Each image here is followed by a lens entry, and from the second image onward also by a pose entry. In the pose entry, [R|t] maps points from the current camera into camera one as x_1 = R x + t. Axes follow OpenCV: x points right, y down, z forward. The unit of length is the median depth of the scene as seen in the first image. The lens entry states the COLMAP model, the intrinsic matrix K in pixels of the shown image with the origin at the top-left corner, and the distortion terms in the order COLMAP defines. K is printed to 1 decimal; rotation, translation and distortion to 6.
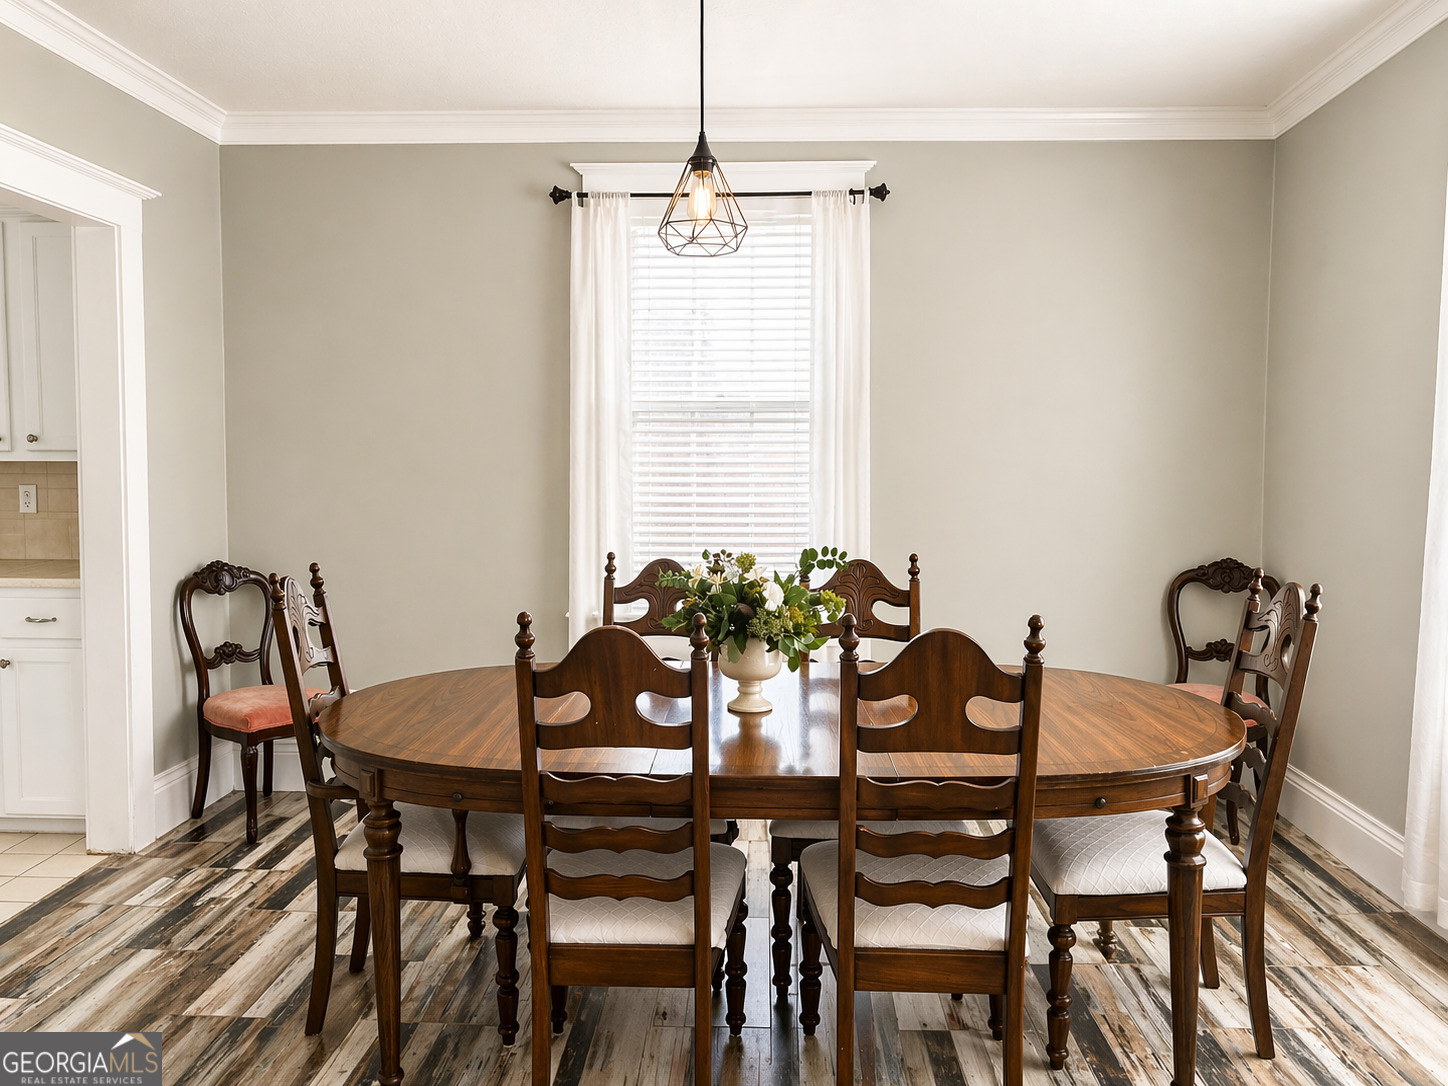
lens RADIAL K [[1067.5, 0, 727.5], [0, 1067.5, 542.2], [0, 0, 1]] dist [0.042389, -0.049578]
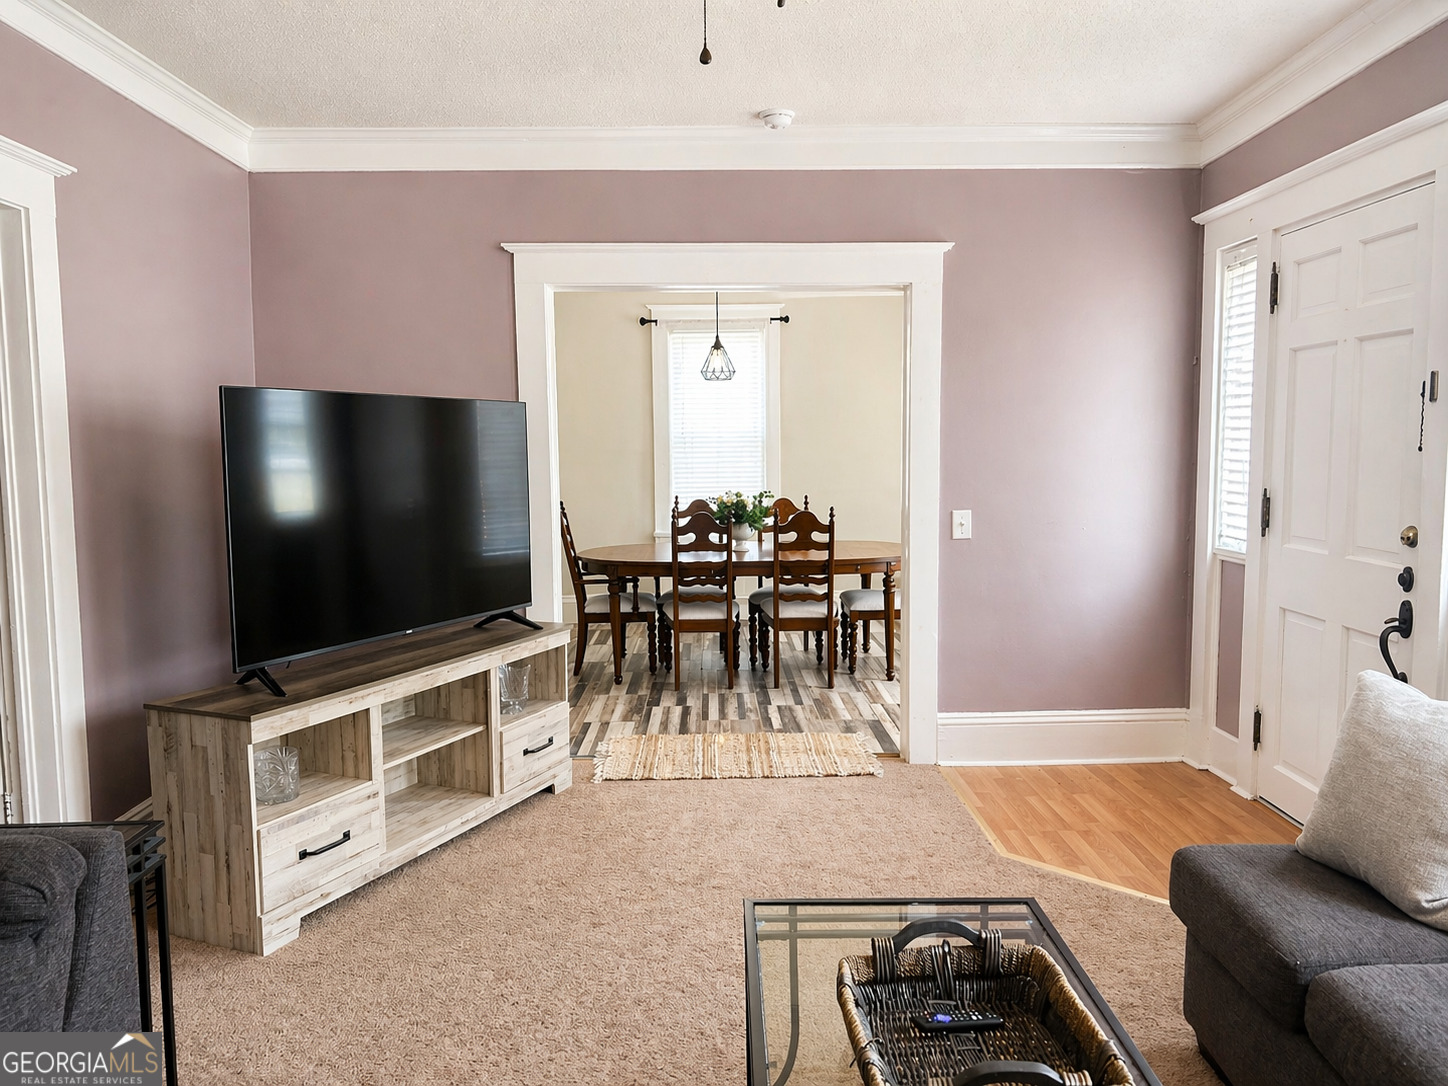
lens RADIAL K [[1067.5, 0, 713.8], [0, 1067.5, 543.3], [0, 0, 1]] dist [0.042389, -0.049578]
pose [[0.999000, -0.022900, 0.038394, -0.189393], [0.021944, 0.999443, 0.025140, 0.085896], [-0.038948, -0.024272, 0.998946, -2.120349]]
